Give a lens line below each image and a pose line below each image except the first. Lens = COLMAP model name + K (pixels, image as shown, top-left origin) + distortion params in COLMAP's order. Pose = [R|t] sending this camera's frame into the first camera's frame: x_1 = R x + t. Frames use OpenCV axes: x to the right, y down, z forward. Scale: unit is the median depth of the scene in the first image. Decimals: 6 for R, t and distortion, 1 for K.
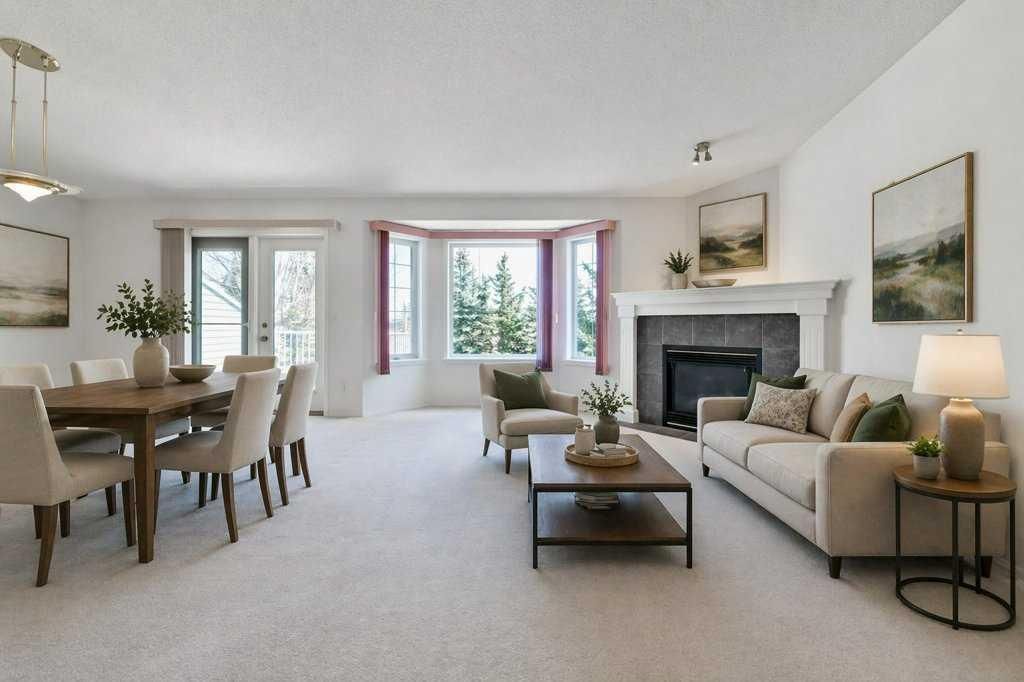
lens RADIAL K [[398.9, 0, 516.8], [0, 398.9, 332.5], [0, 0, 1]] dist [-0.000691, 0.000001]
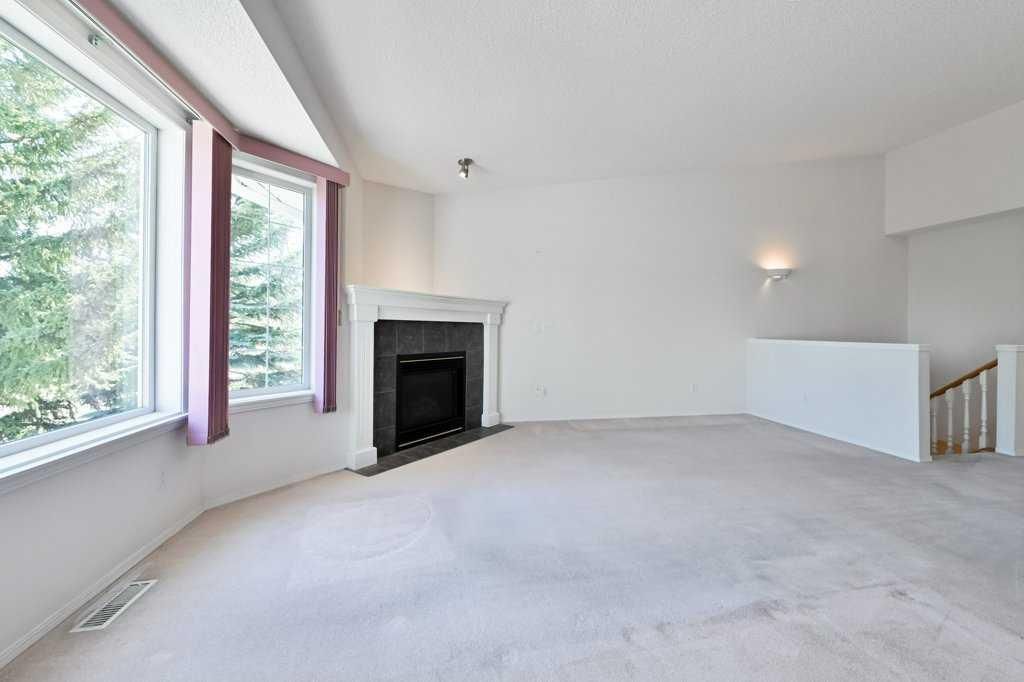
lens RADIAL K [[398.9, 0, 516.8], [0, 398.9, 332.5], [0, 0, 1]] dist [-0.000691, 0.000001]
pose [[-0.175719, -0.010770, 0.984381, -0.511995], [0.009991, 0.999869, 0.012723, -0.025587], [-0.984390, 0.012071, -0.175588, 0.907680]]
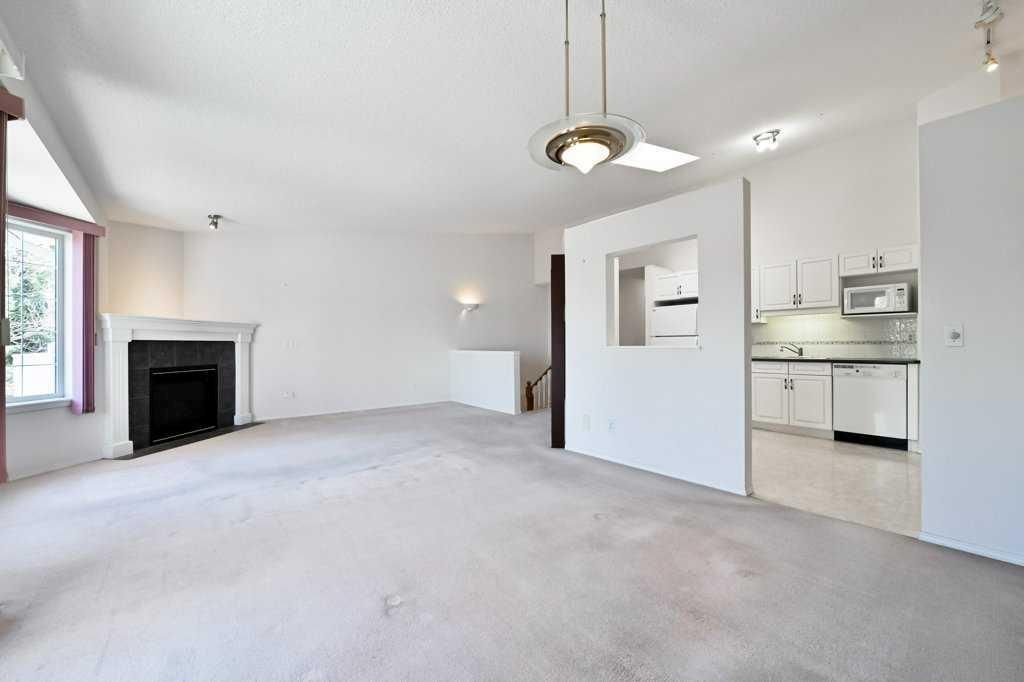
lens RADIAL K [[414.3, 0, 517.2], [0, 414.3, 345.4], [0, 0, 1]] dist [-0.010708, 0.000090]
pose [[-0.619570, -0.000560, 0.784941, -1.090538], [0.018390, 0.999715, 0.015229, -0.028360], [-0.784726, 0.023870, -0.619383, 0.919320]]
